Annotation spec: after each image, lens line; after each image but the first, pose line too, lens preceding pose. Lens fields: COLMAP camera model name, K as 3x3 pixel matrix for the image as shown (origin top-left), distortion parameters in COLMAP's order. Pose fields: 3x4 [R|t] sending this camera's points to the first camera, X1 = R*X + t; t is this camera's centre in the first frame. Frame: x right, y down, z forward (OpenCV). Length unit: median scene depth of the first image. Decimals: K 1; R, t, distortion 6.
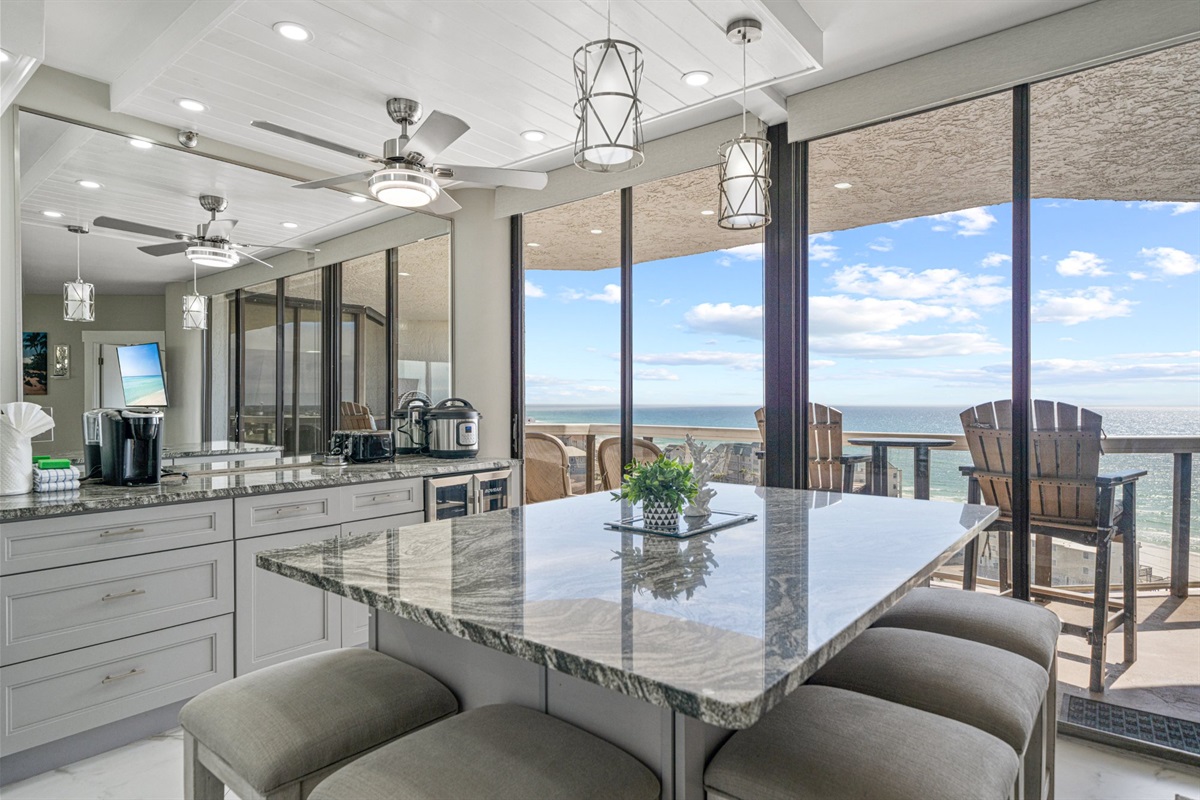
lens RADIAL K [[652.2, 0, 606.6], [0, 652.2, 404.2], [0, 0, 1]] dist [-0.016048, -0.002360]
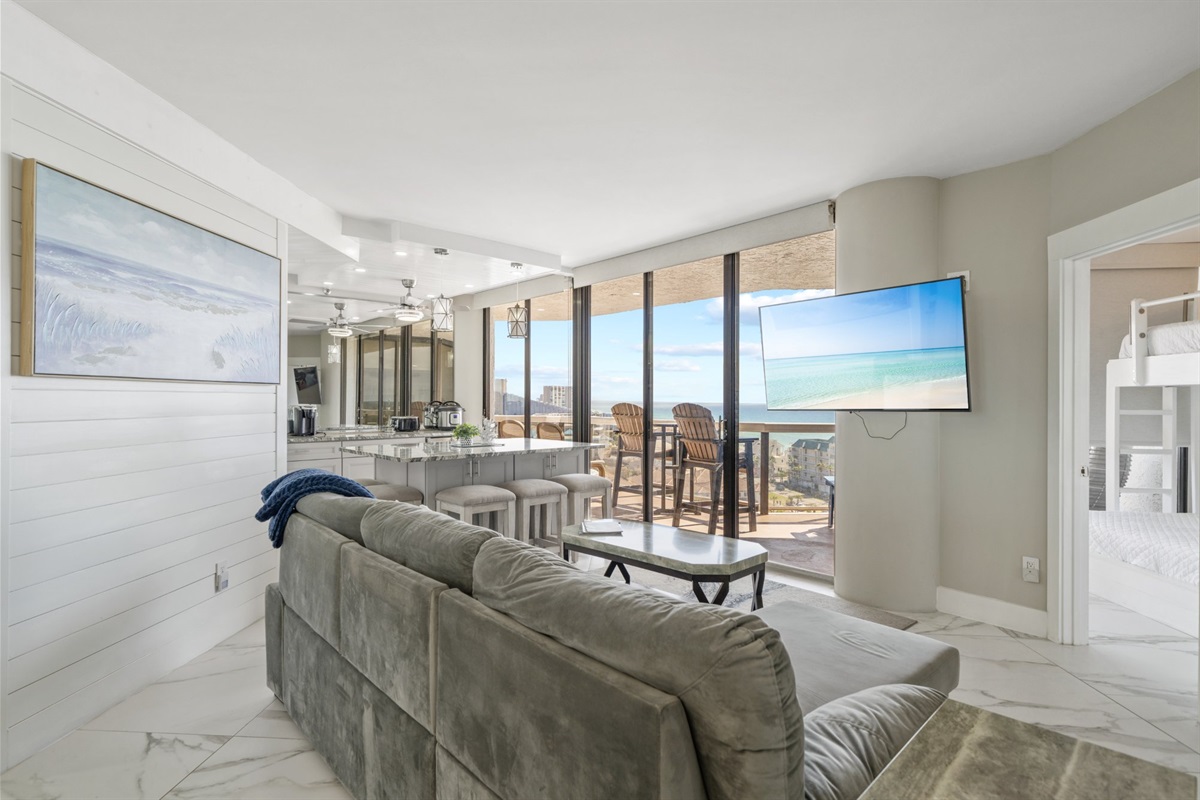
lens RADIAL K [[551.3, 0, 594.0], [0, 551.3, 398.4], [0, 0, 1]] dist [-0.021753, -0.000584]
pose [[0.990210, 0.003978, -0.139527, 0.619787], [-0.004301, 0.999989, -0.002014, -0.022359], [0.139517, 0.002595, 0.990216, -0.875694]]
